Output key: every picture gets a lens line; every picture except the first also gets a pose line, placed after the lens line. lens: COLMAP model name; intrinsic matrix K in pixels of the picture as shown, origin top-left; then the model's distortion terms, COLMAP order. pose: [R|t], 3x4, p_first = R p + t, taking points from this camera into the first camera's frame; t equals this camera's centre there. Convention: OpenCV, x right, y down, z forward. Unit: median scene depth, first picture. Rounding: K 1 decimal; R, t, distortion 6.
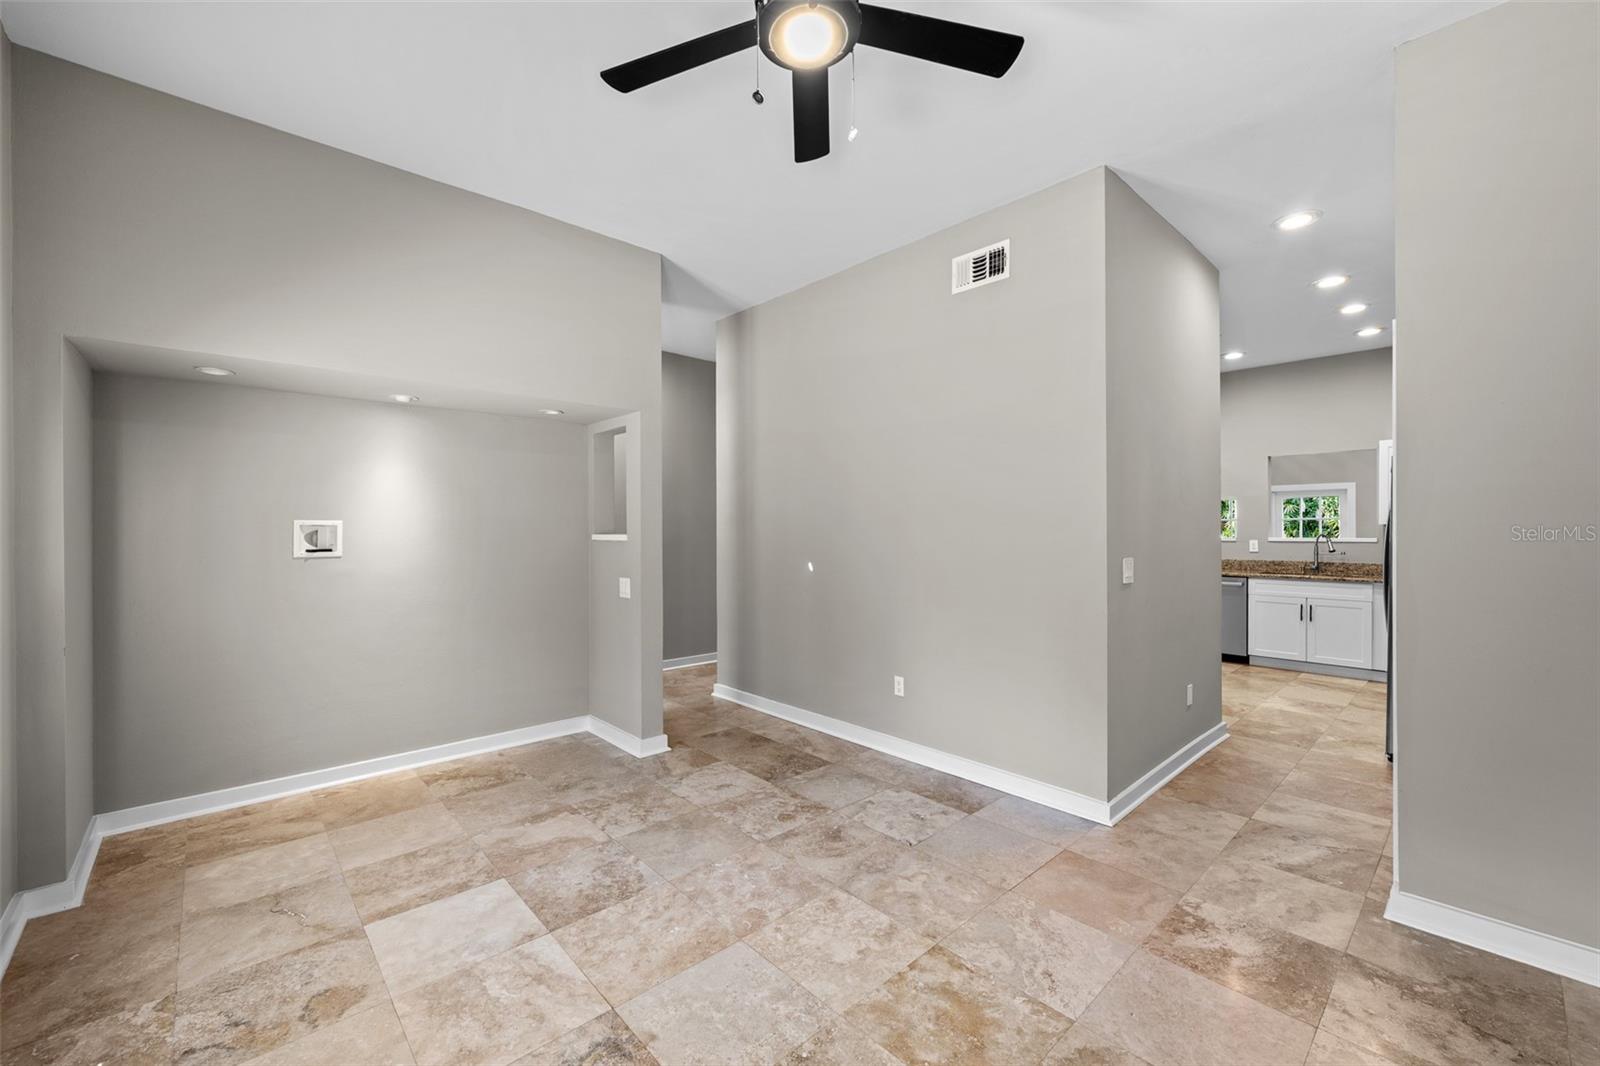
lens RADIAL K [[634.1, 0, 801.5], [0, 634.1, 529.7], [0, 0, 1]] dist [-0.001697, 0.000355]
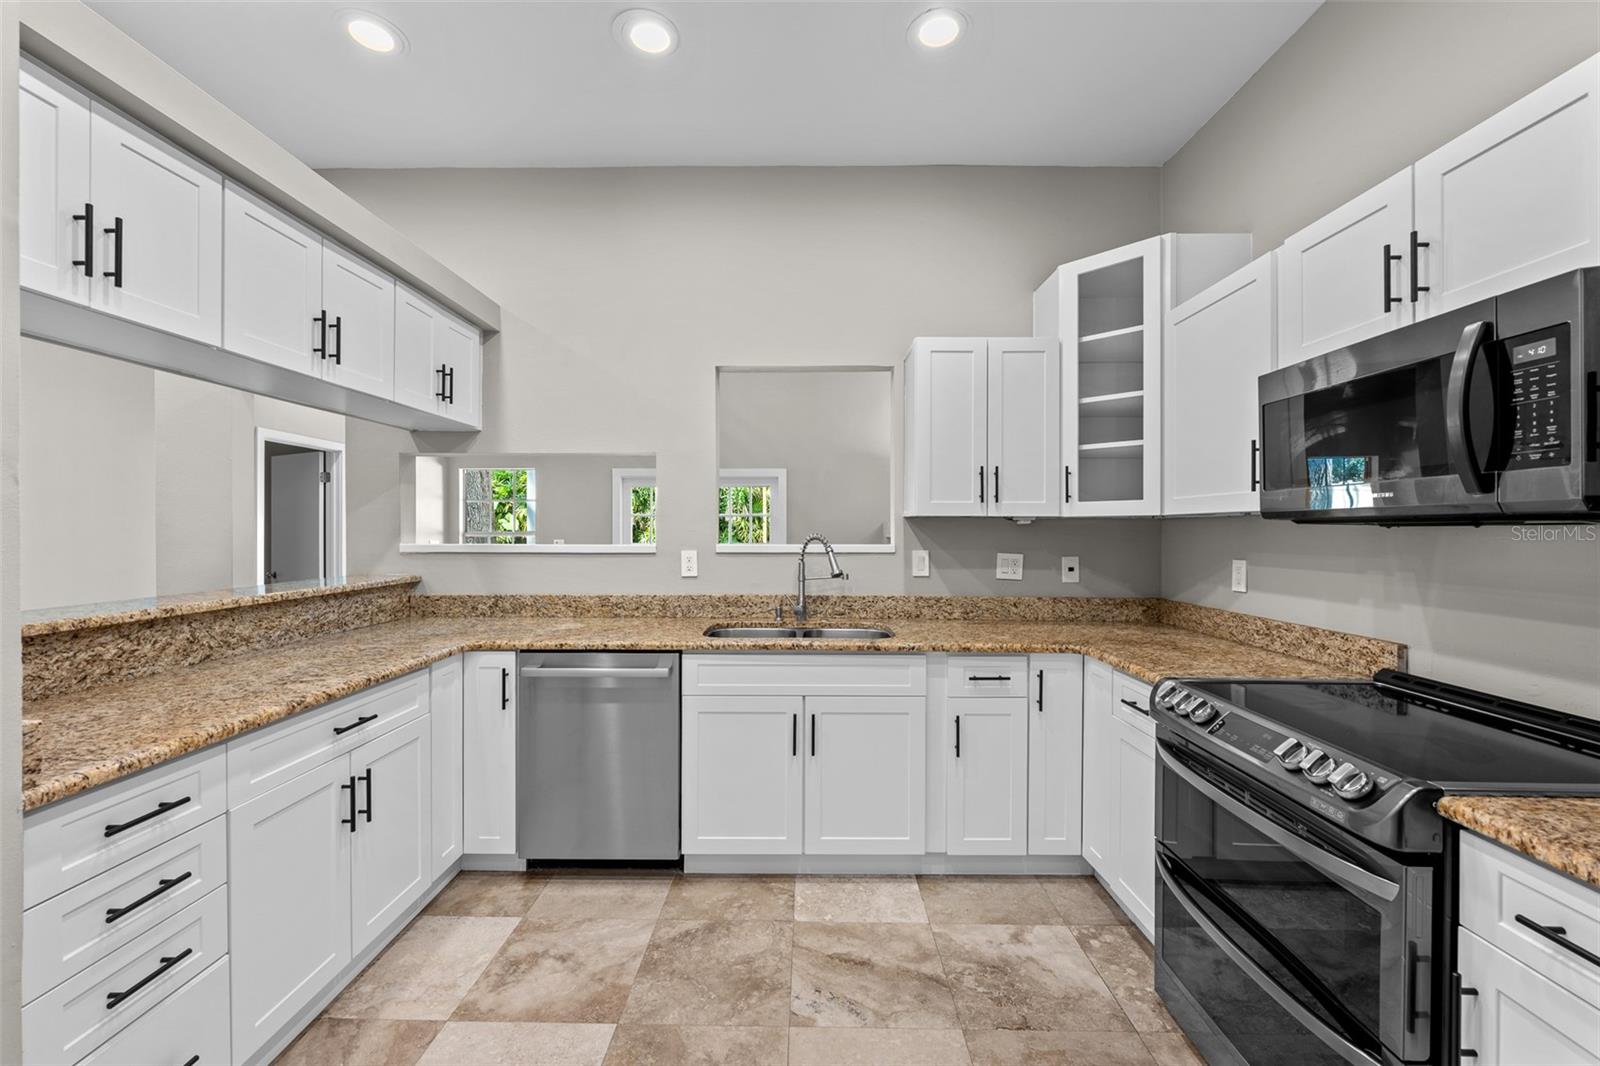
lens RADIAL K [[634.1, 0, 793.3], [0, 634.1, 532.4], [0, 0, 1]] dist [-0.001697, 0.000355]
pose [[0.687701, -0.000681, 0.725994, 0.478378], [-0.000165, 0.999999, 0.001095, 0.003670], [-0.725994, -0.000873, 0.687700, 0.695476]]
